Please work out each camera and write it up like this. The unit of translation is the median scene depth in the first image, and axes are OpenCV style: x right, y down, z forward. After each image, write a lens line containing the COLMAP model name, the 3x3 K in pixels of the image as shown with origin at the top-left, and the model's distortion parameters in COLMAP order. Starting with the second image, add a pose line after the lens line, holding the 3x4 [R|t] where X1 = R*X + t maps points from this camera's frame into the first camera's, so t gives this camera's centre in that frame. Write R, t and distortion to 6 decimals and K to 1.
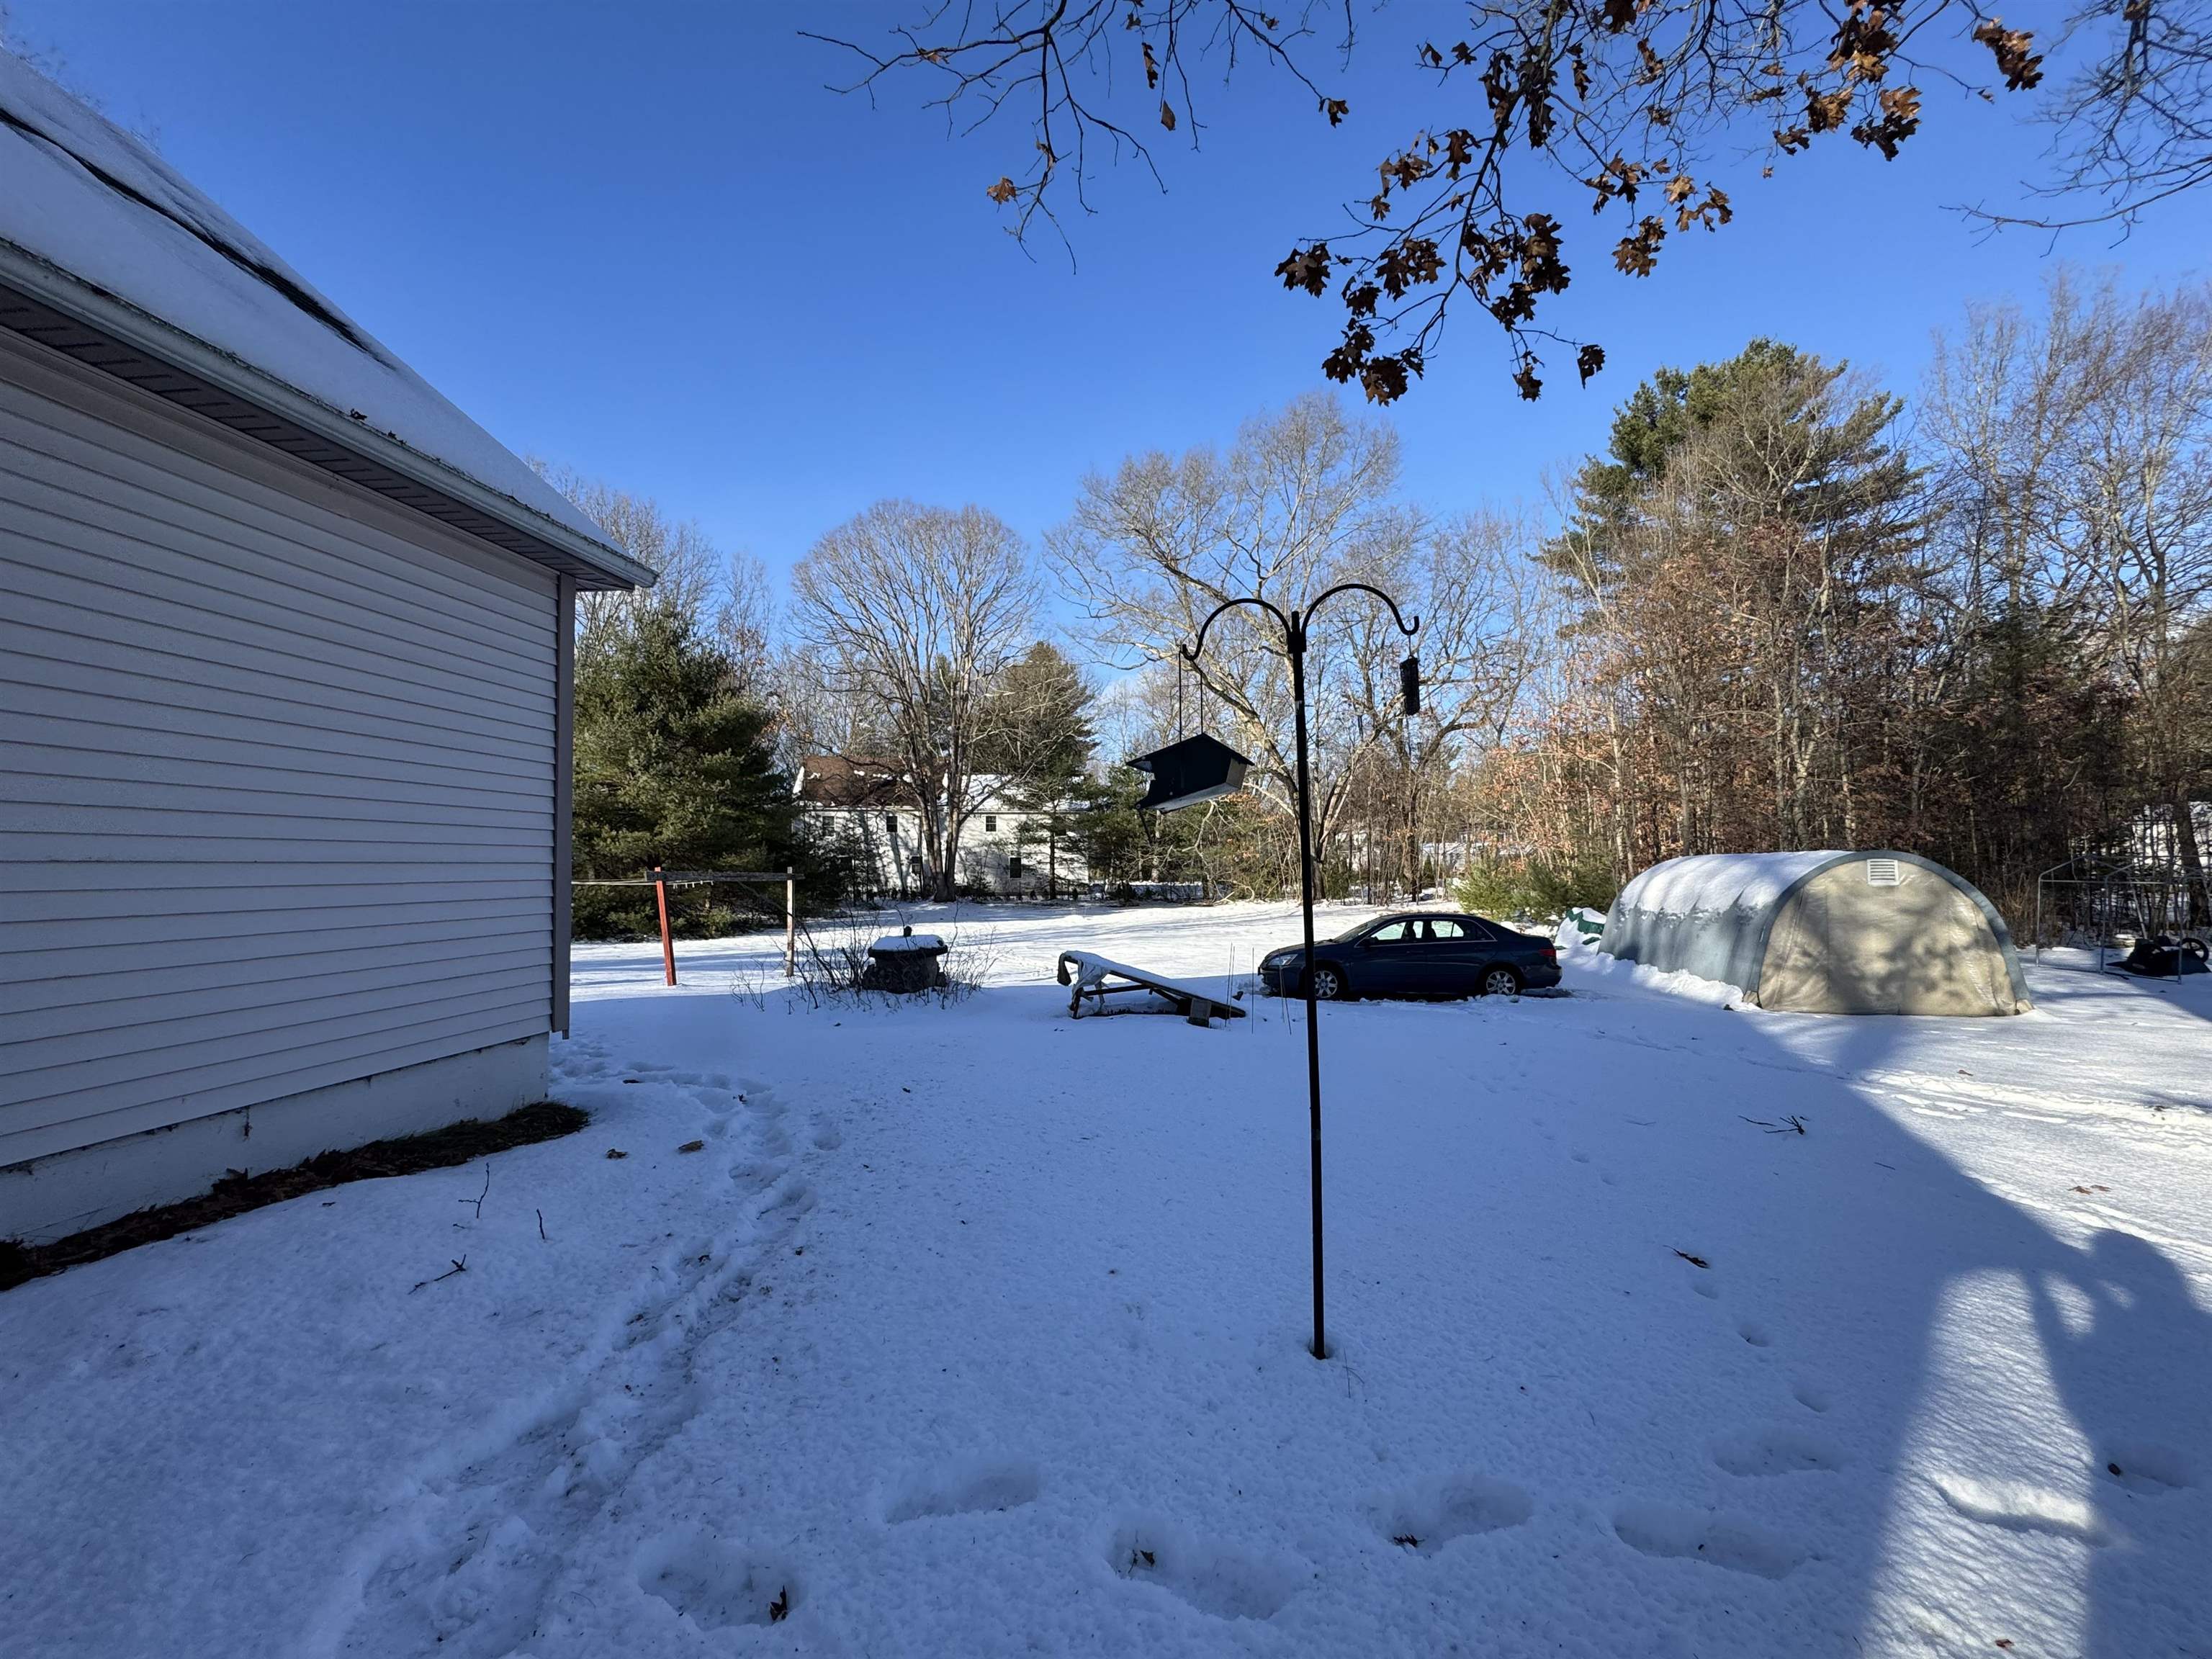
lens RADIAL K [[893.4, 0, 1112.1], [0, 893.4, 834.7], [0, 0, 1]] dist [-0.003022, 0.000021]
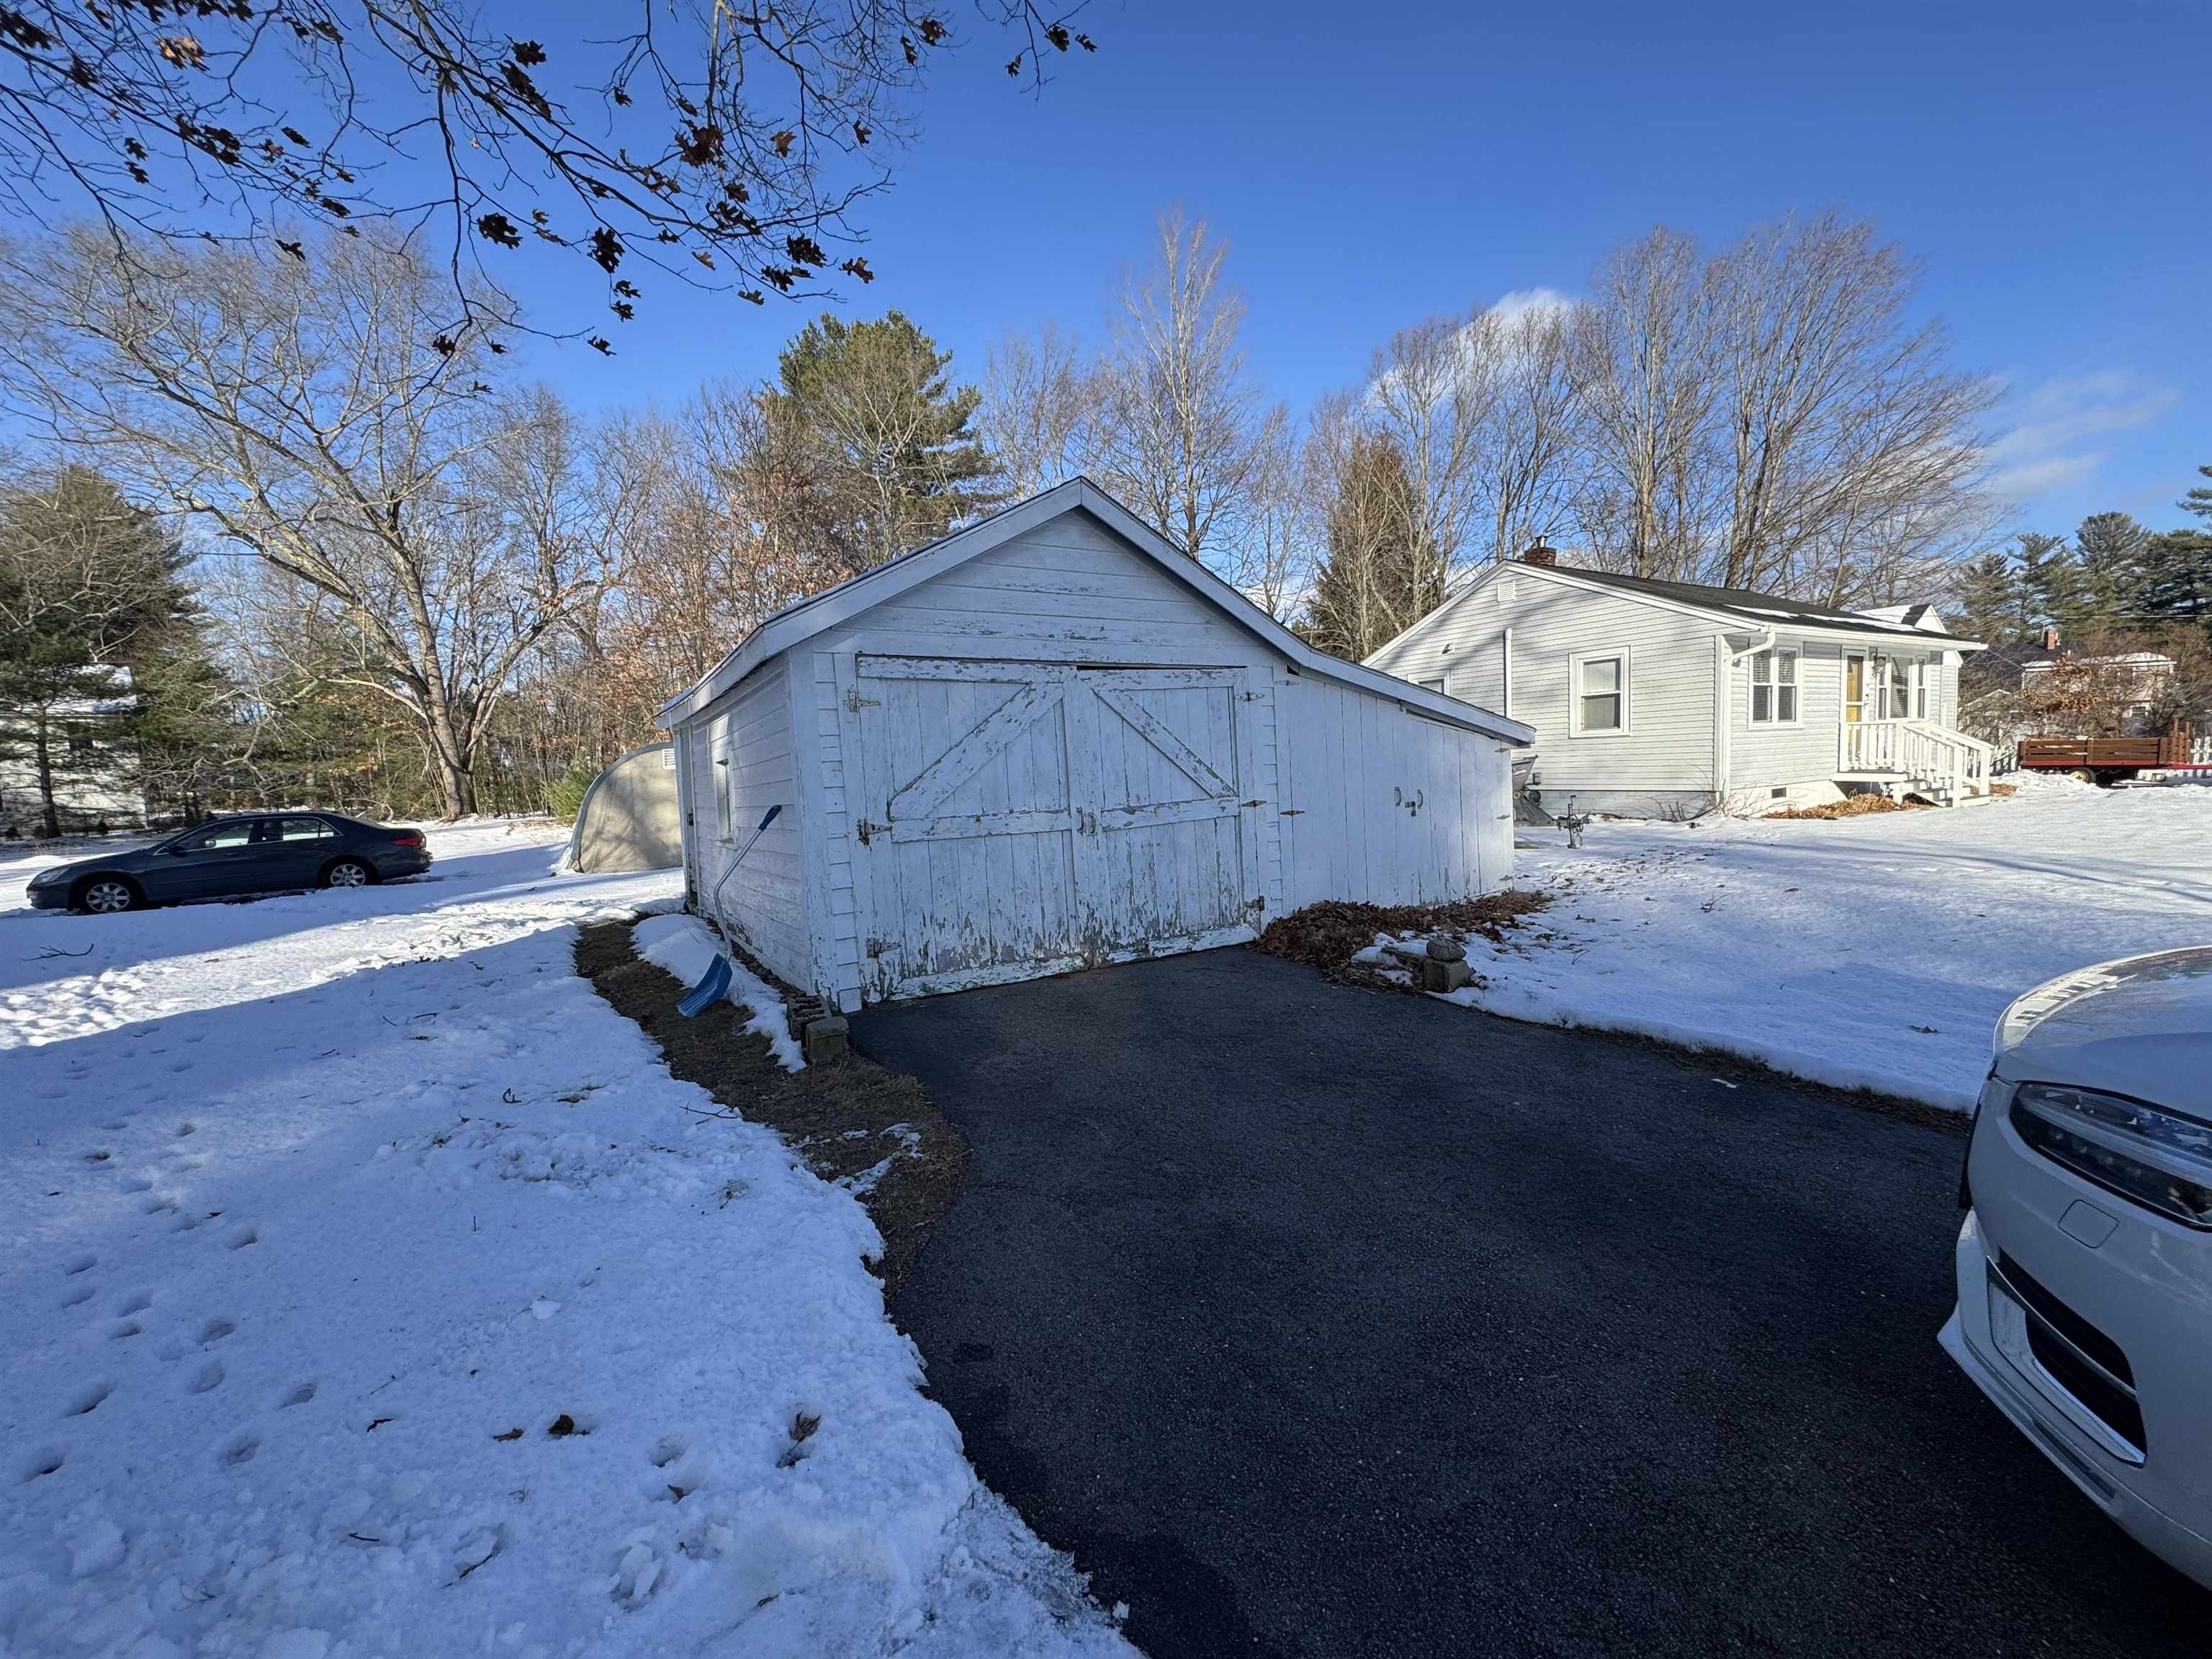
lens RADIAL K [[893.4, 0, 1103.8], [0, 893.4, 831.9], [0, 0, 1]] dist [-0.003022, 0.000021]
pose [[0.759410, -0.074311, 0.646355, 0.179141], [0.011890, 0.994875, 0.100411, 0.008989], [-0.650504, -0.068569, 0.756402, -0.145580]]
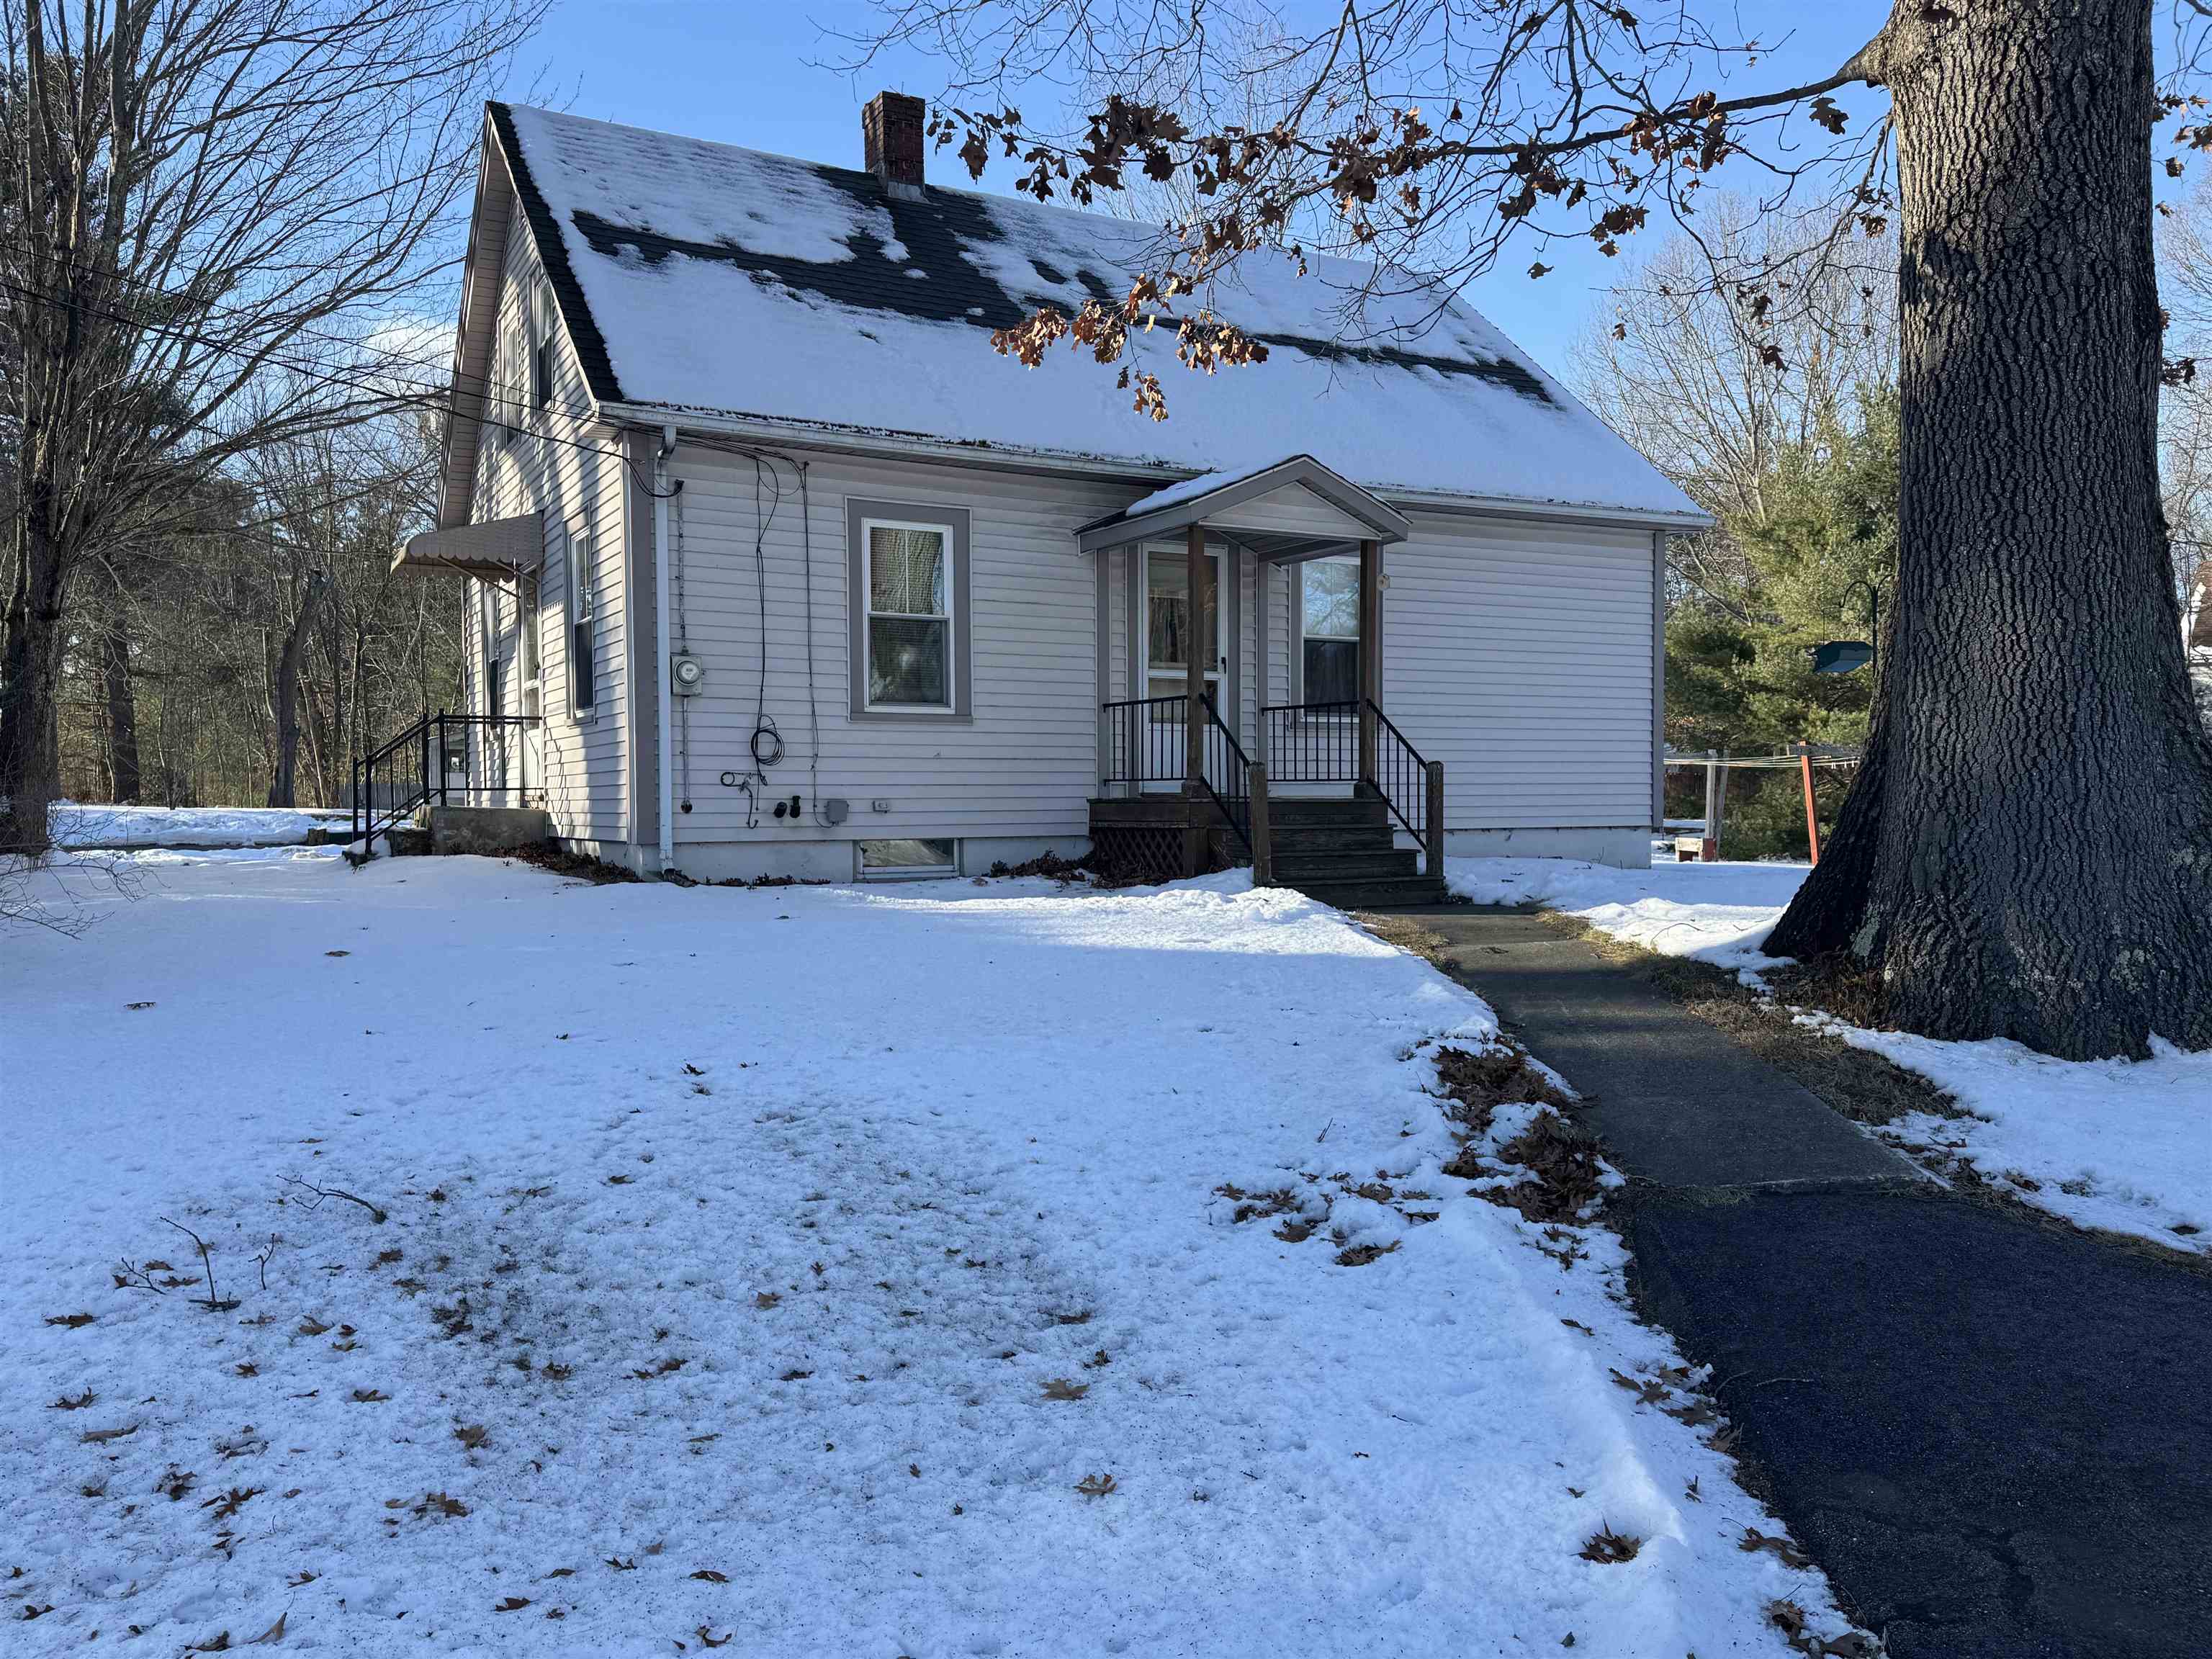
lens RADIAL K [[1685.9, 0, 1104.7], [0, 1685.9, 837.7], [0, 0, 1]] dist [0.033768, -0.000683]
pose [[0.579605, 0.021901, -0.814604, 0.199627], [0.032222, 0.998241, 0.049765, 0.009547], [0.814261, -0.055092, 0.577879, -0.245614]]
